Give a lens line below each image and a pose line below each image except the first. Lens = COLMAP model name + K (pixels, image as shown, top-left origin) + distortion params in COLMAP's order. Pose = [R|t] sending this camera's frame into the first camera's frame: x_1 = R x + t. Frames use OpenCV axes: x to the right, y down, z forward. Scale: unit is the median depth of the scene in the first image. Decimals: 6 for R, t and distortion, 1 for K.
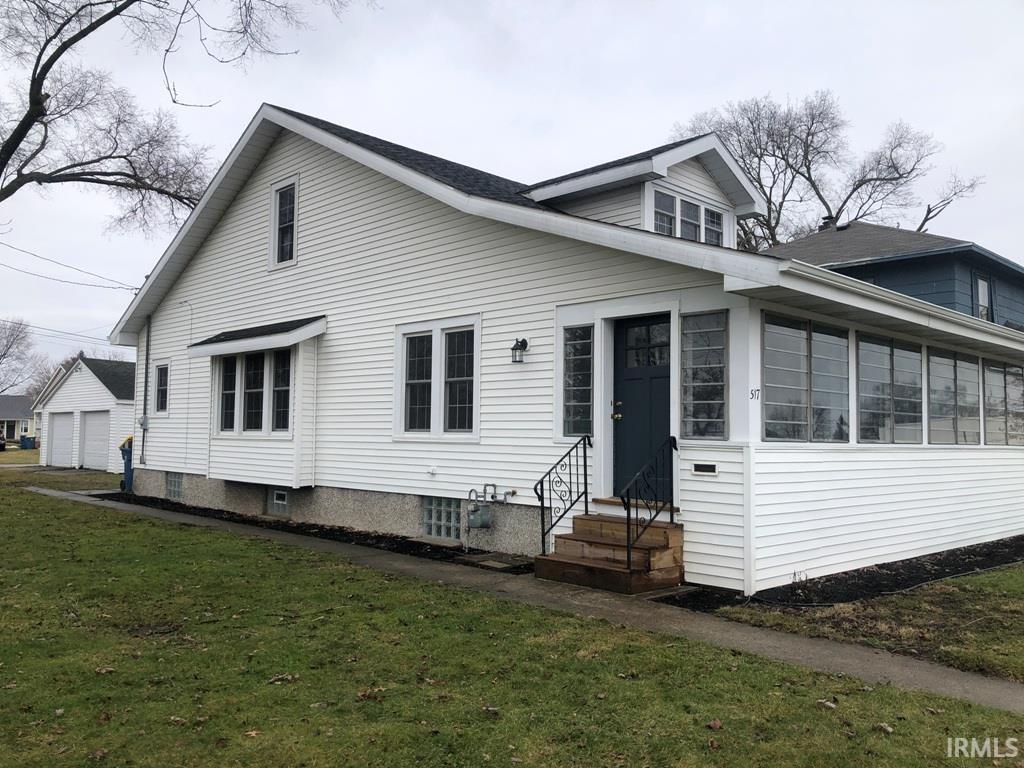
lens RADIAL K [[837.6, 0, 512.0], [0, 837.6, 384.0], [0, 0, 1]] dist [-0.006688, -0.006877]
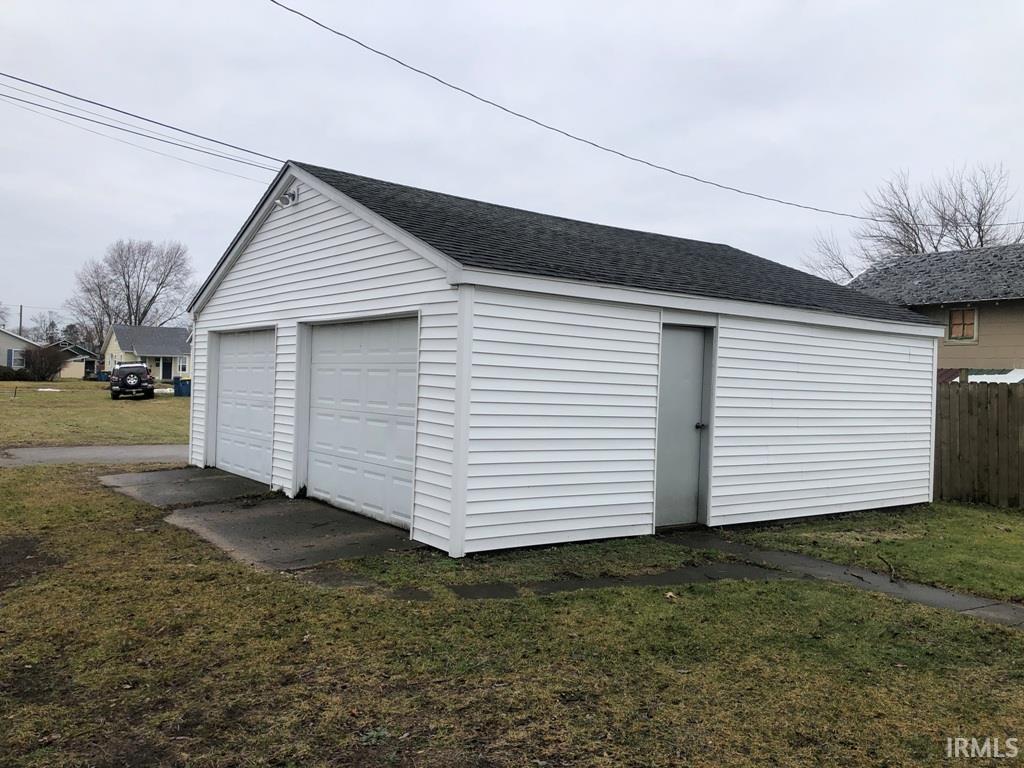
lens RADIAL K [[837.6, 0, 512.0], [0, 837.6, 384.0], [0, 0, 1]] dist [-0.006688, -0.006877]
pose [[0.987176, 0.023941, -0.157828, -0.363037], [-0.013759, 0.997772, 0.065289, 0.032164], [0.159040, -0.062280, 0.985306, 0.655300]]
